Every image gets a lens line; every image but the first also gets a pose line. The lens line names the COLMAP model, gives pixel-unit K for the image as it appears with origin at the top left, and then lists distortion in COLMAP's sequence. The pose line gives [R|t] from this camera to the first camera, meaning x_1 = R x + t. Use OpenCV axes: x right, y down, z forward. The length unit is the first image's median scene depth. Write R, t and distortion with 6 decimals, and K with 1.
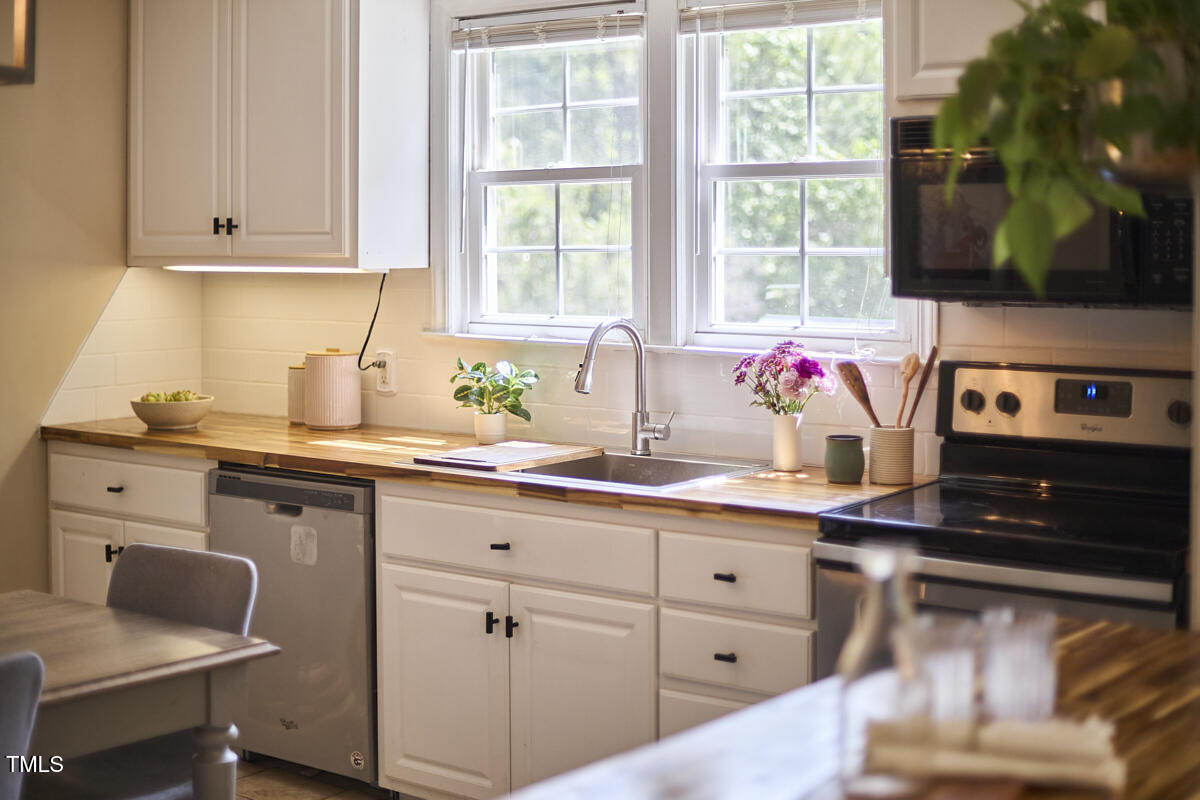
lens RADIAL K [[1758.0, 0, 602.1], [0, 1758.0, 332.0], [0, 0, 1]] dist [-0.163059, 0.078245]
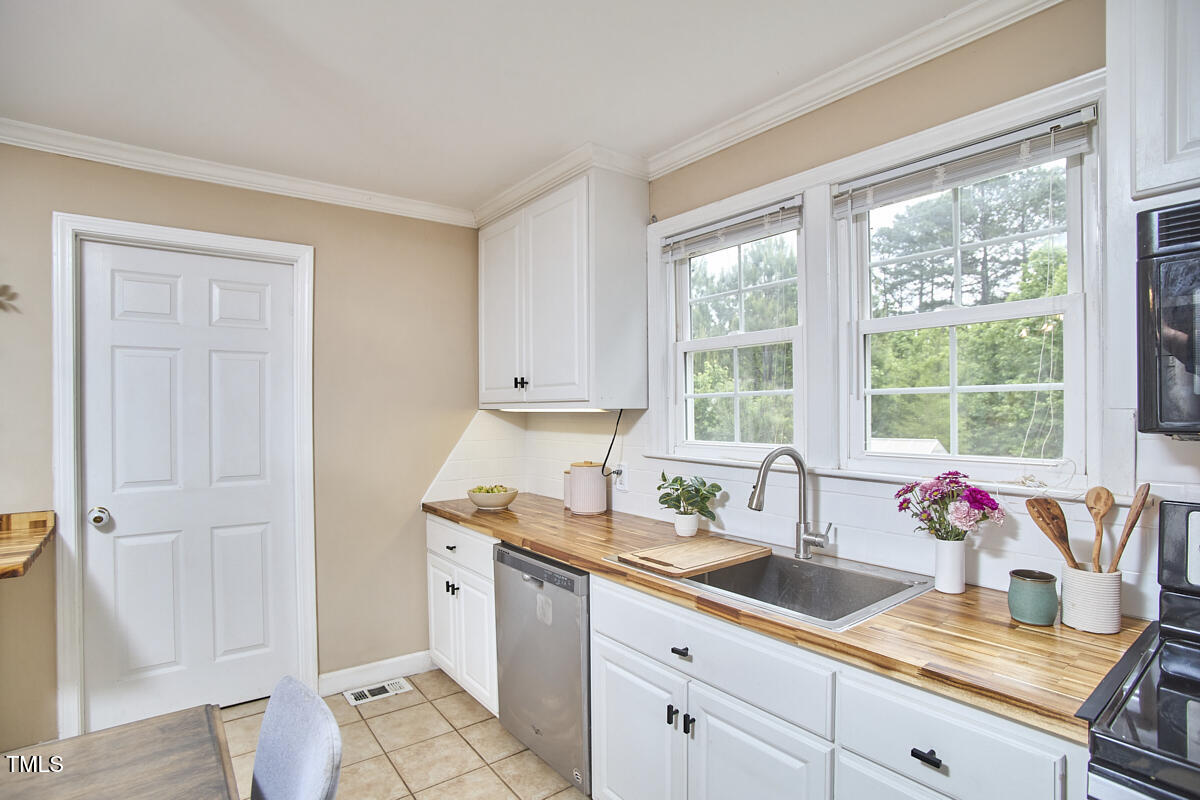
lens RADIAL K [[588.9, 0, 597.3], [0, 588.9, 411.4], [0, 0, 1]] dist [-0.091422, 0.040720]
pose [[0.964554, -0.002884, -0.263869, -0.010218], [-0.009577, 0.998899, -0.045927, -0.012807], [0.263711, 0.046826, 0.963465, 0.593456]]
